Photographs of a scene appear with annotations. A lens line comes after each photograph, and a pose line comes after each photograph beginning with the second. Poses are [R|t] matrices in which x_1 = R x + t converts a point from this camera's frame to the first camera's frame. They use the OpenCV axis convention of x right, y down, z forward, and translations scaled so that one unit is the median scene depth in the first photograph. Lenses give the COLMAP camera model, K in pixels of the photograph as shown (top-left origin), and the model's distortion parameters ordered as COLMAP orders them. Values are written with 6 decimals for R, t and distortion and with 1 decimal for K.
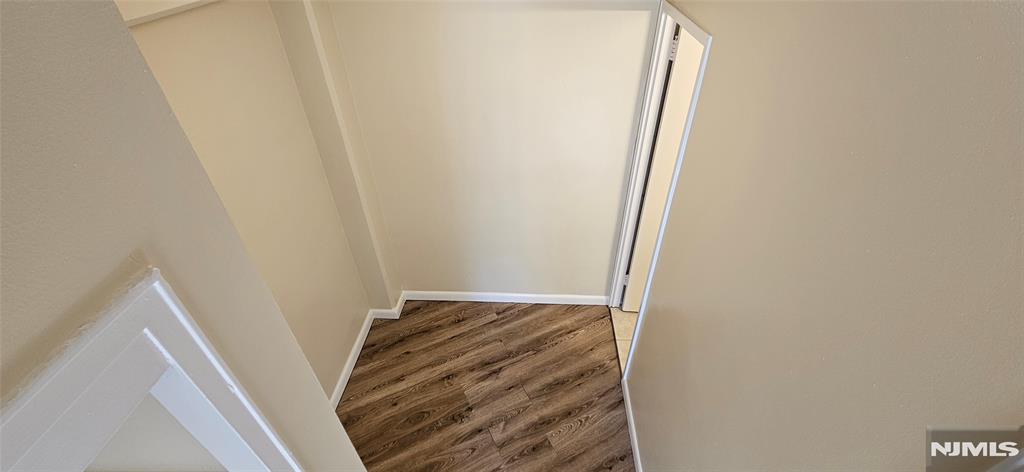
lens RADIAL K [[423.2, 0, 512.0], [0, 423.2, 236.0], [0, 0, 1]] dist [-0.001060, -0.000155]
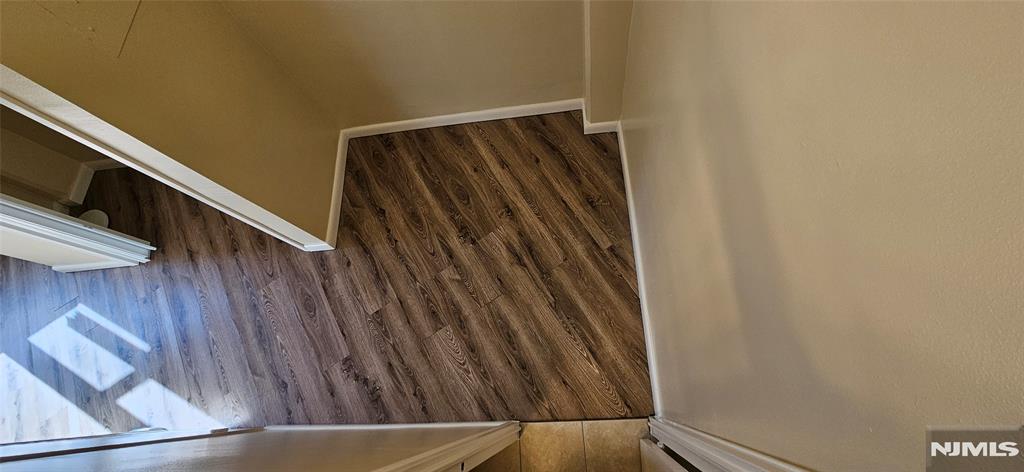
lens RADIAL K [[423.2, 0, 512.0], [0, 423.2, 236.0], [0, 0, 1]] dist [-0.001060, -0.000155]
pose [[0.086671, 0.932265, -0.351241, 0.210307], [-0.480255, 0.347994, 0.805143, -0.365581], [0.872836, 0.098902, 0.477886, 0.584181]]
